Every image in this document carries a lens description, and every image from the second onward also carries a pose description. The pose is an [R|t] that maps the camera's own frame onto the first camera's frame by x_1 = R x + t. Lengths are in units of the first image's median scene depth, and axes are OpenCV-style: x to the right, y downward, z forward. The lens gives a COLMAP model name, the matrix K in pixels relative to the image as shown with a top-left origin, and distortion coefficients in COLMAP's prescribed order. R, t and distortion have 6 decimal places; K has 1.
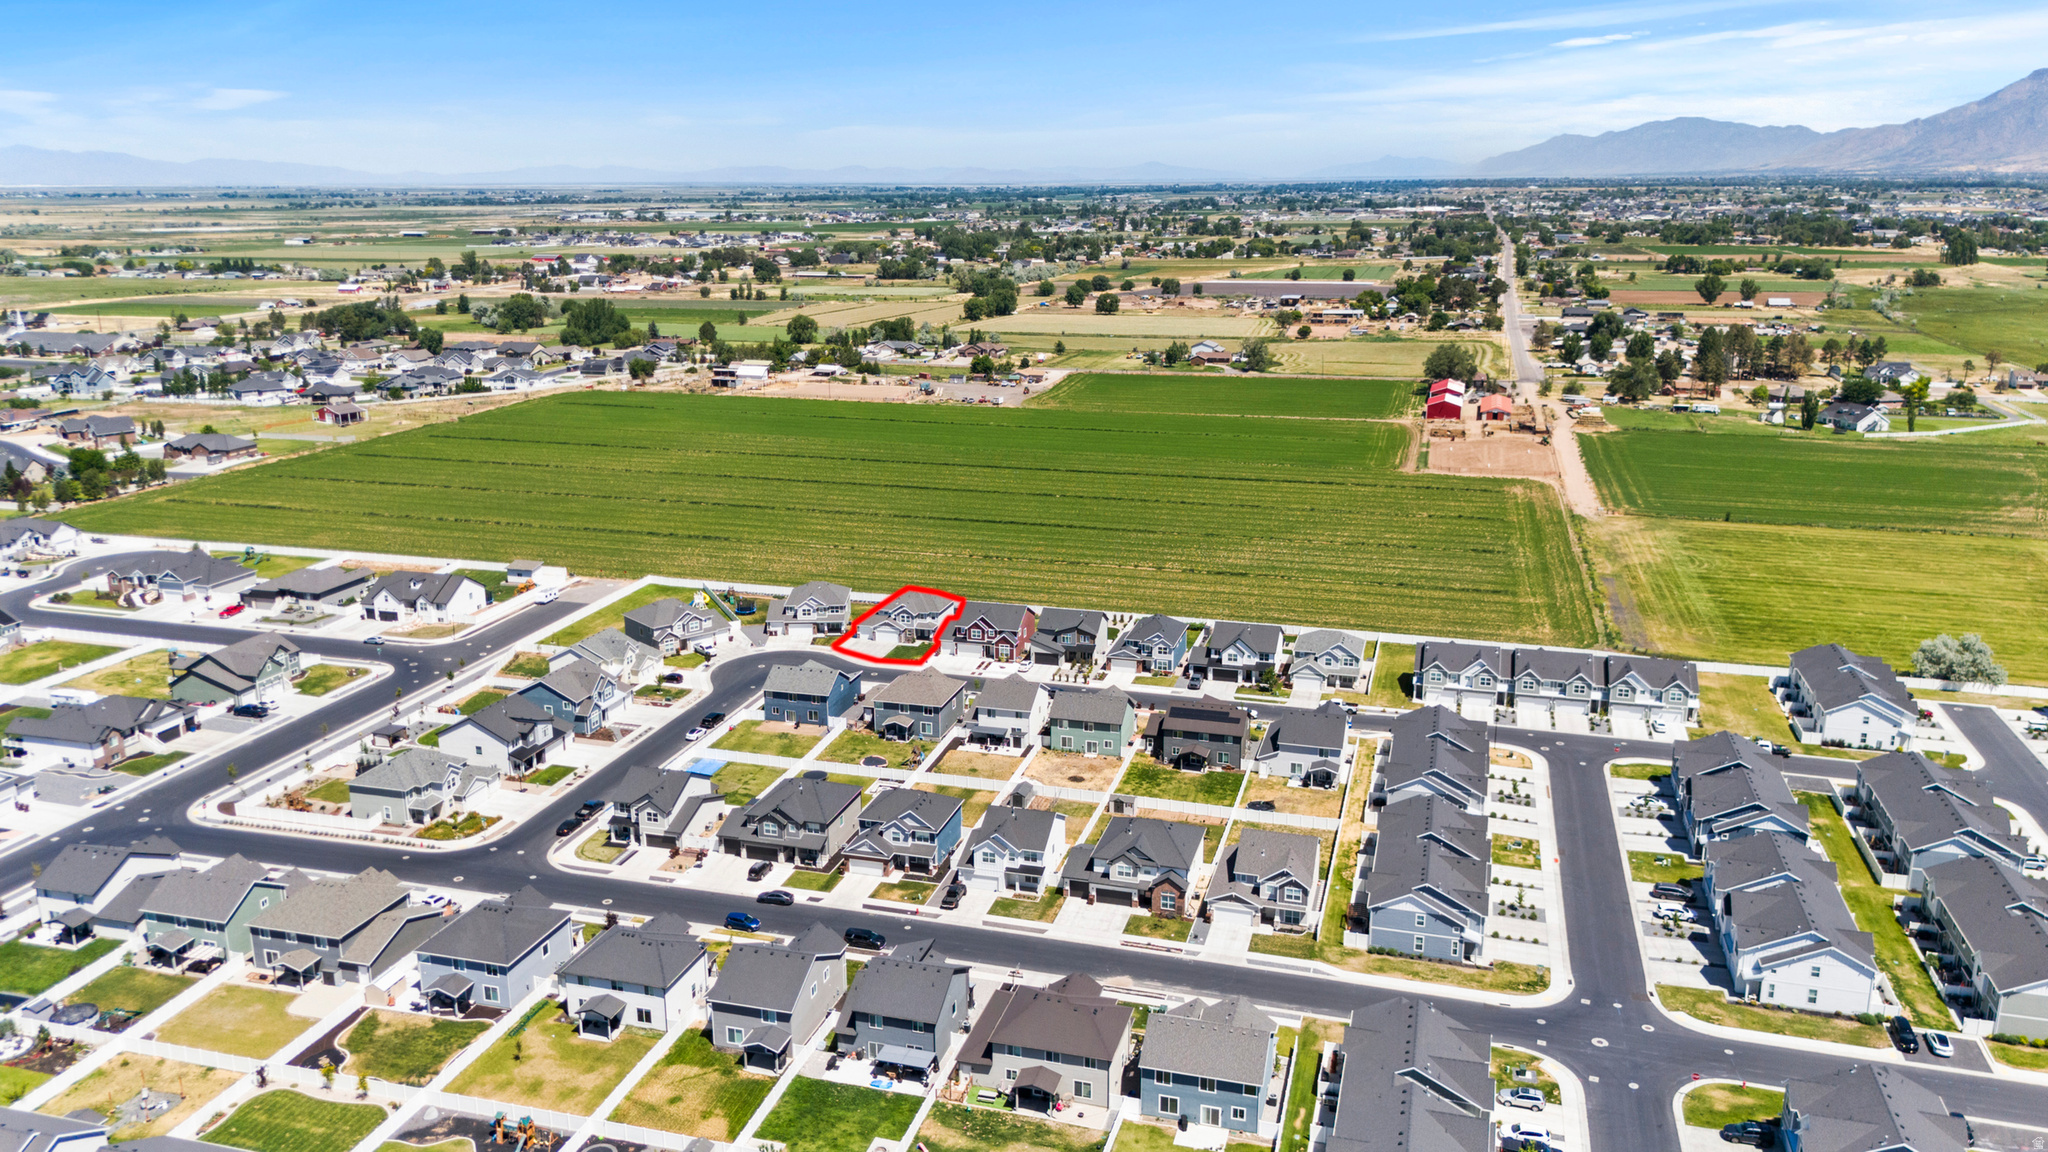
lens RADIAL K [[1535.3, 0, 1019.1], [0, 1535.3, 577.6], [0, 0, 1]] dist [0.082174, -0.089179]
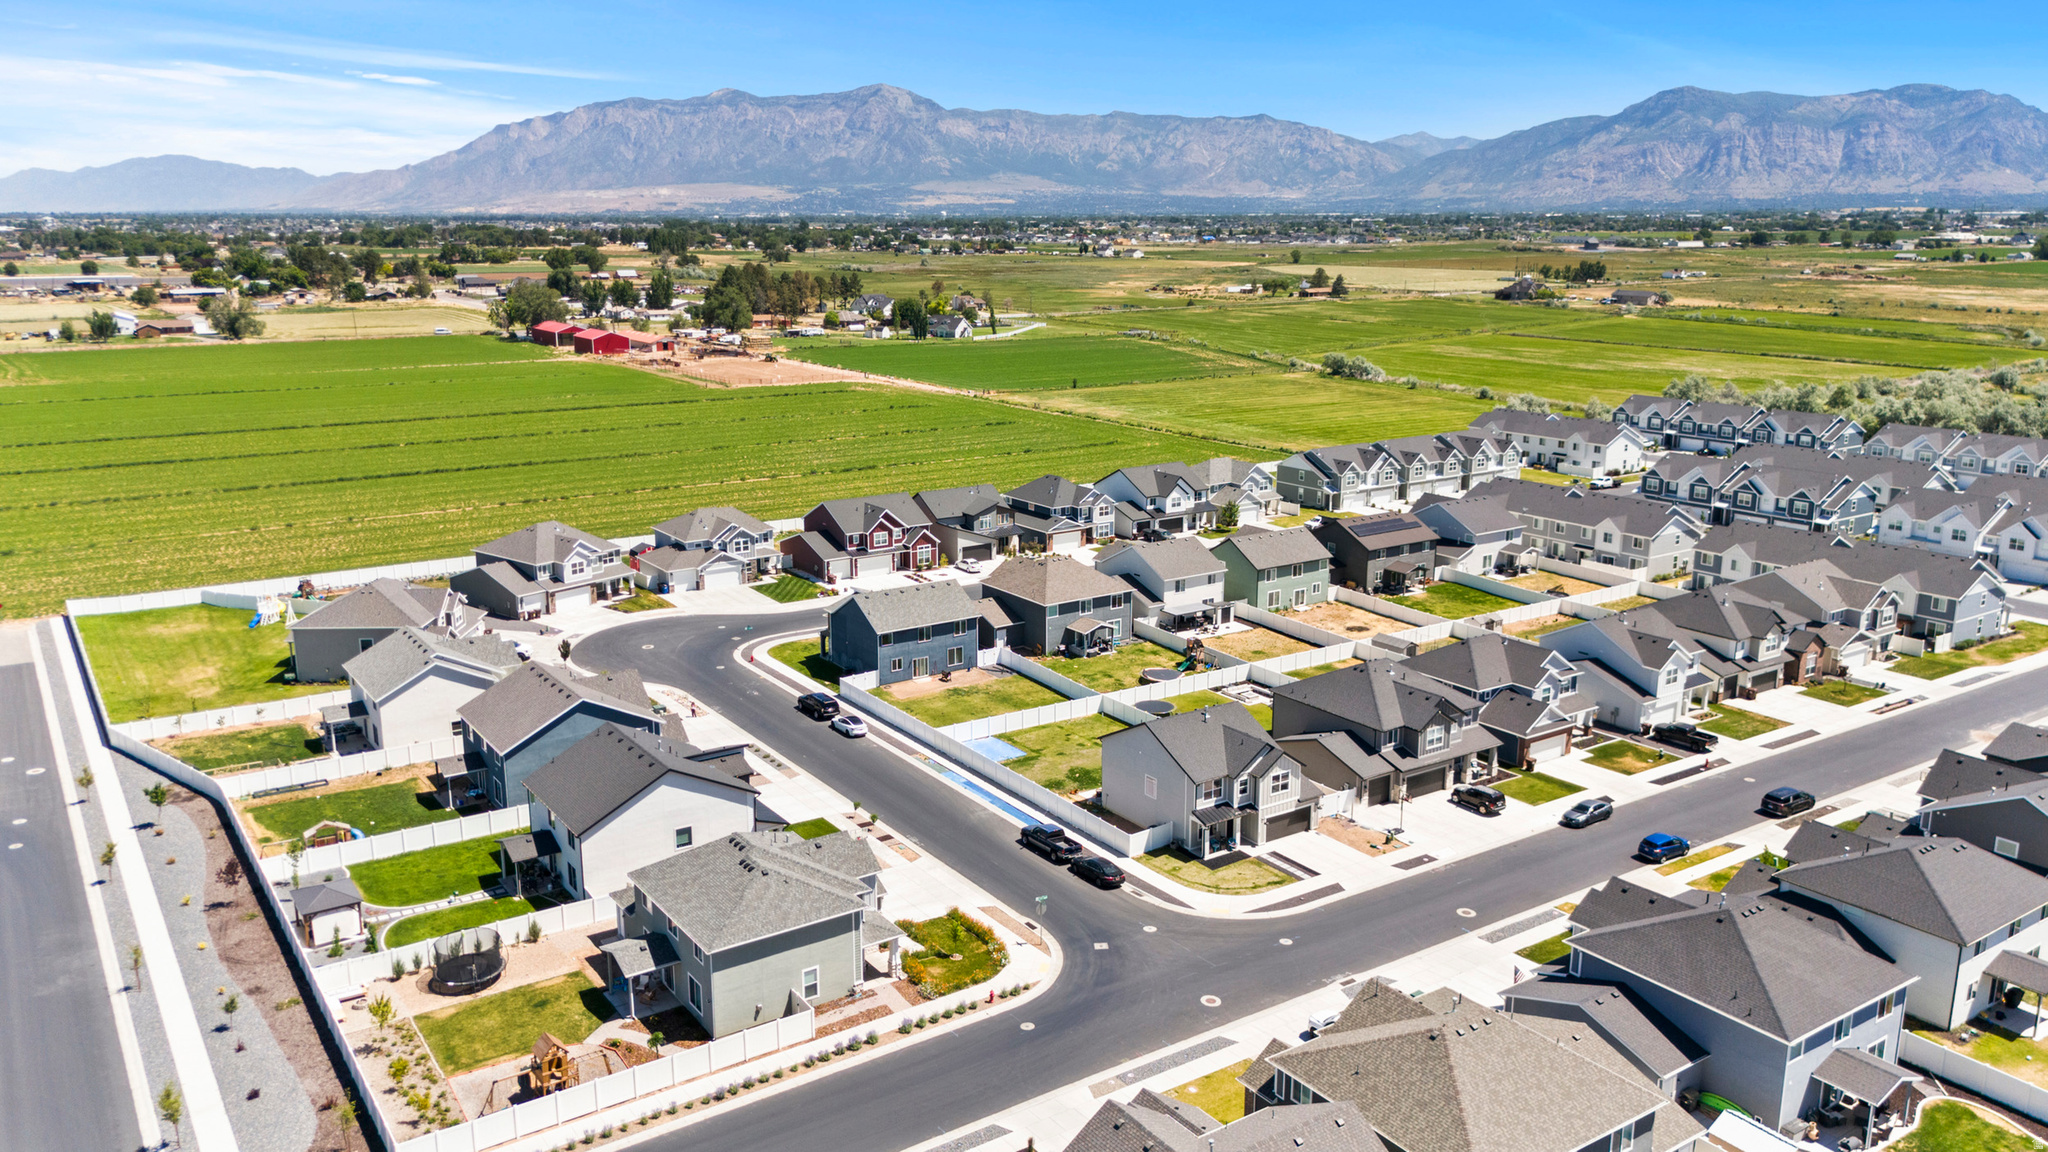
lens RADIAL K [[1549.0, 0, 1024.0], [0, 1549.0, 576.0], [0, 0, 1]] dist [0.088930, -0.095332]
pose [[0.635332, -0.173553, 0.752484, -0.488889], [0.196977, 0.978607, 0.059396, 0.024382], [-0.746695, 0.110486, 0.655926, 0.498533]]
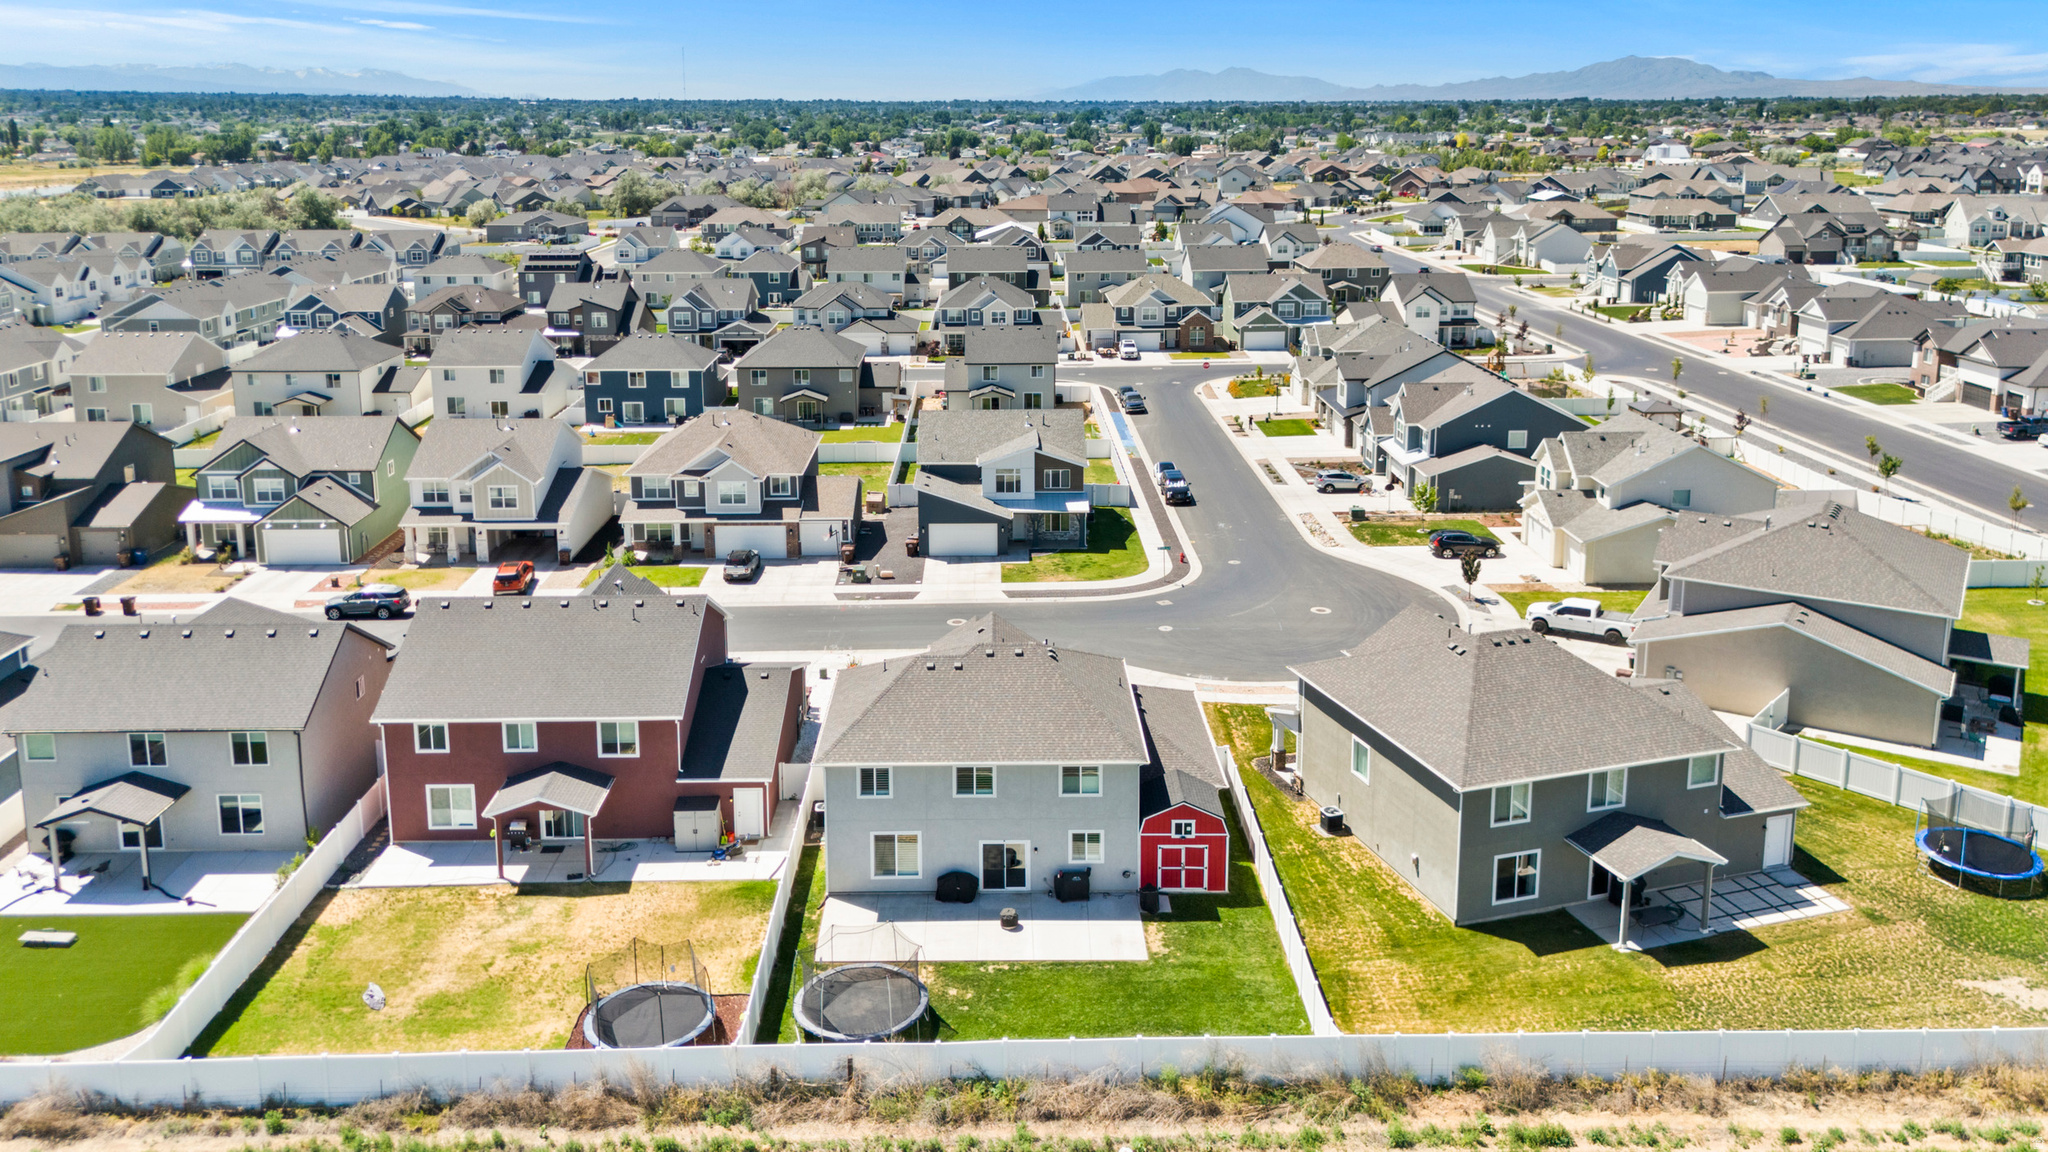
lens RADIAL K [[1535.3, 0, 1019.1], [0, 1535.3, 577.6], [0, 0, 1]] dist [0.082174, -0.089179]
pose [[-0.953809, 0.096339, -0.284548, -0.014868], [-0.069271, 0.851131, 0.520362, -0.106830], [0.292319, 0.516037, -0.805143, 1.193305]]
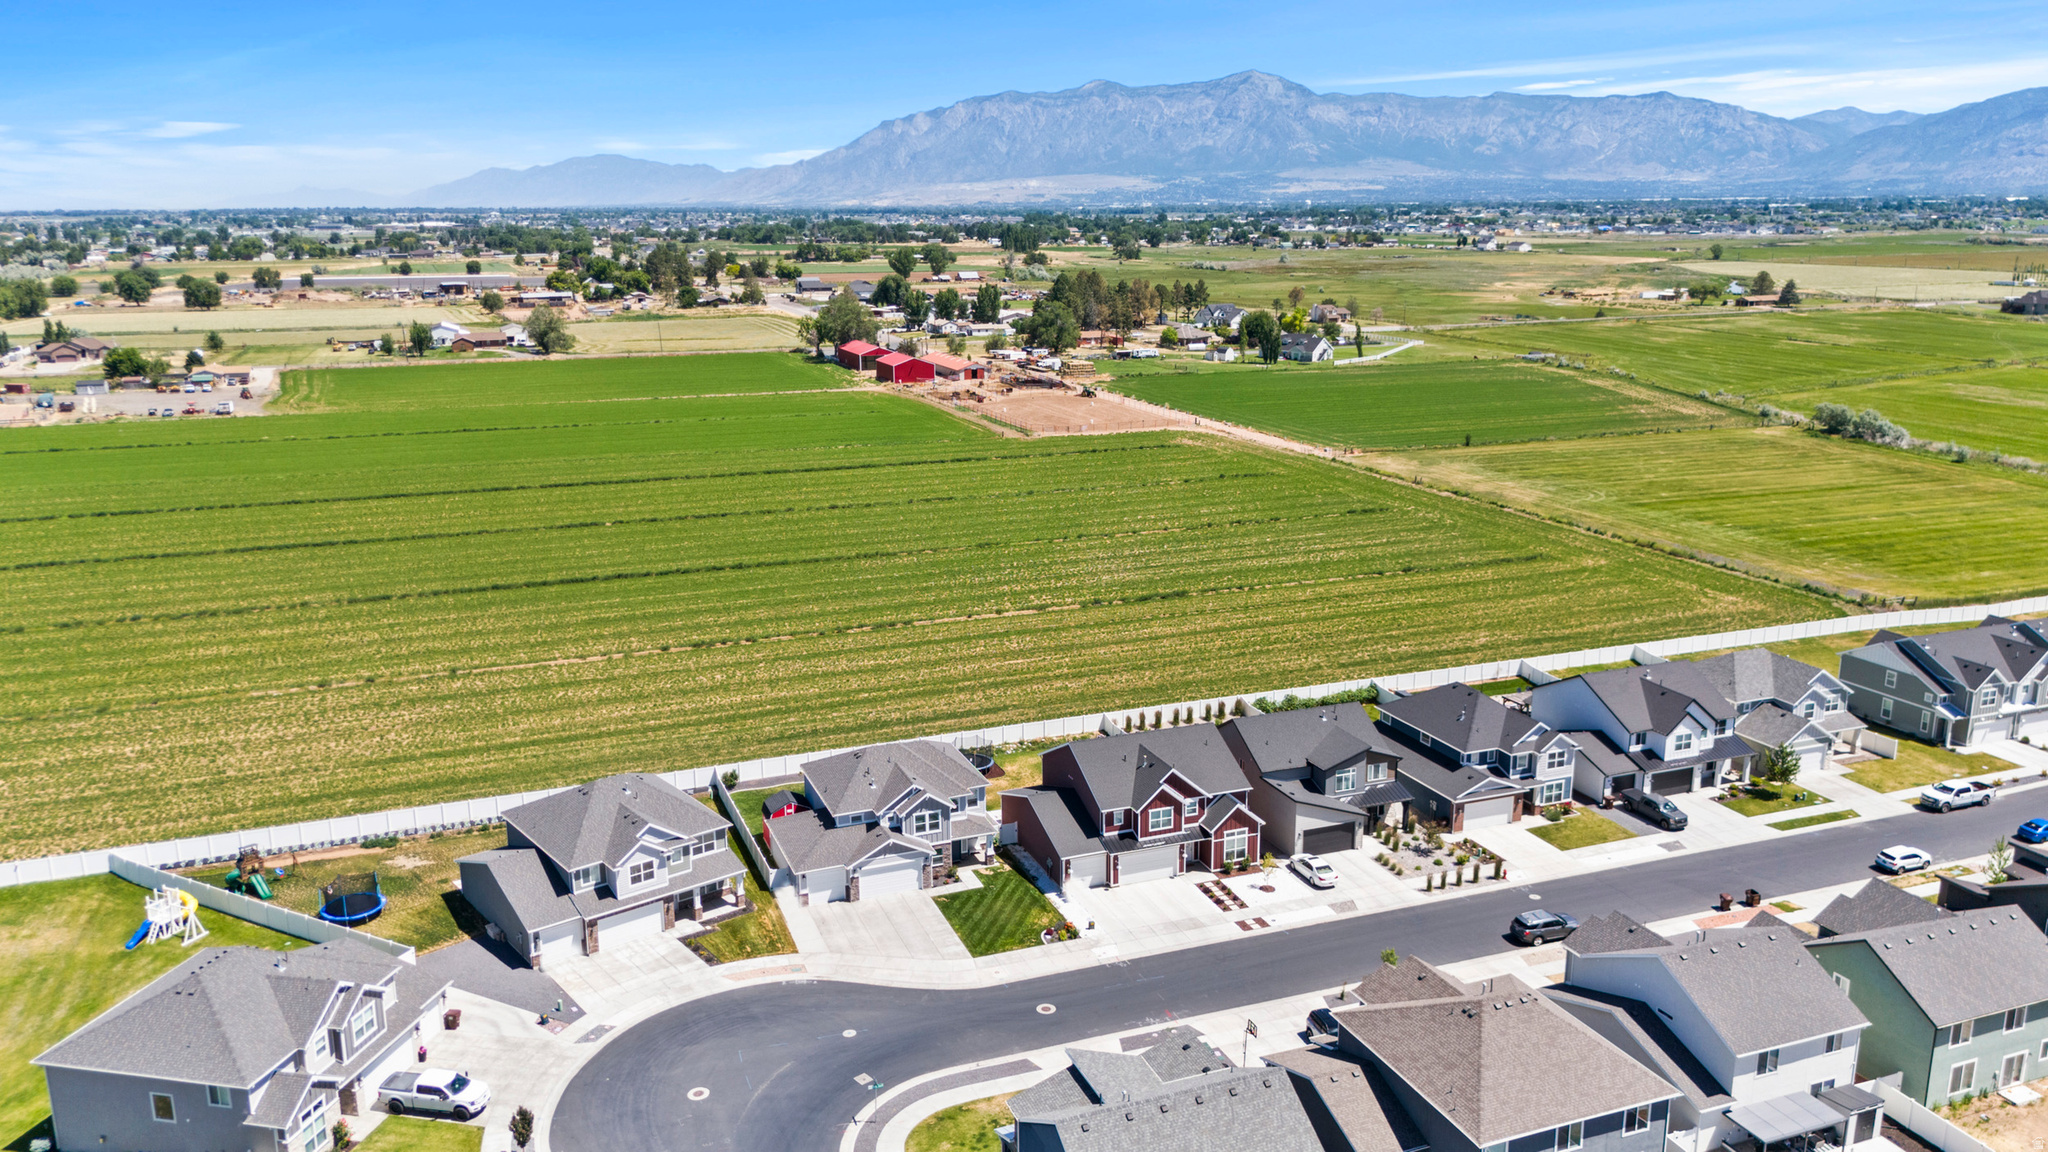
lens RADIAL K [[1535.3, 0, 1019.1], [0, 1535.3, 577.6], [0, 0, 1]] dist [0.082174, -0.089179]
pose [[0.794824, -0.144755, 0.589323, -0.272510], [0.158071, 0.986995, 0.029243, -0.040130], [-0.585892, 0.069912, 0.807368, 0.683801]]
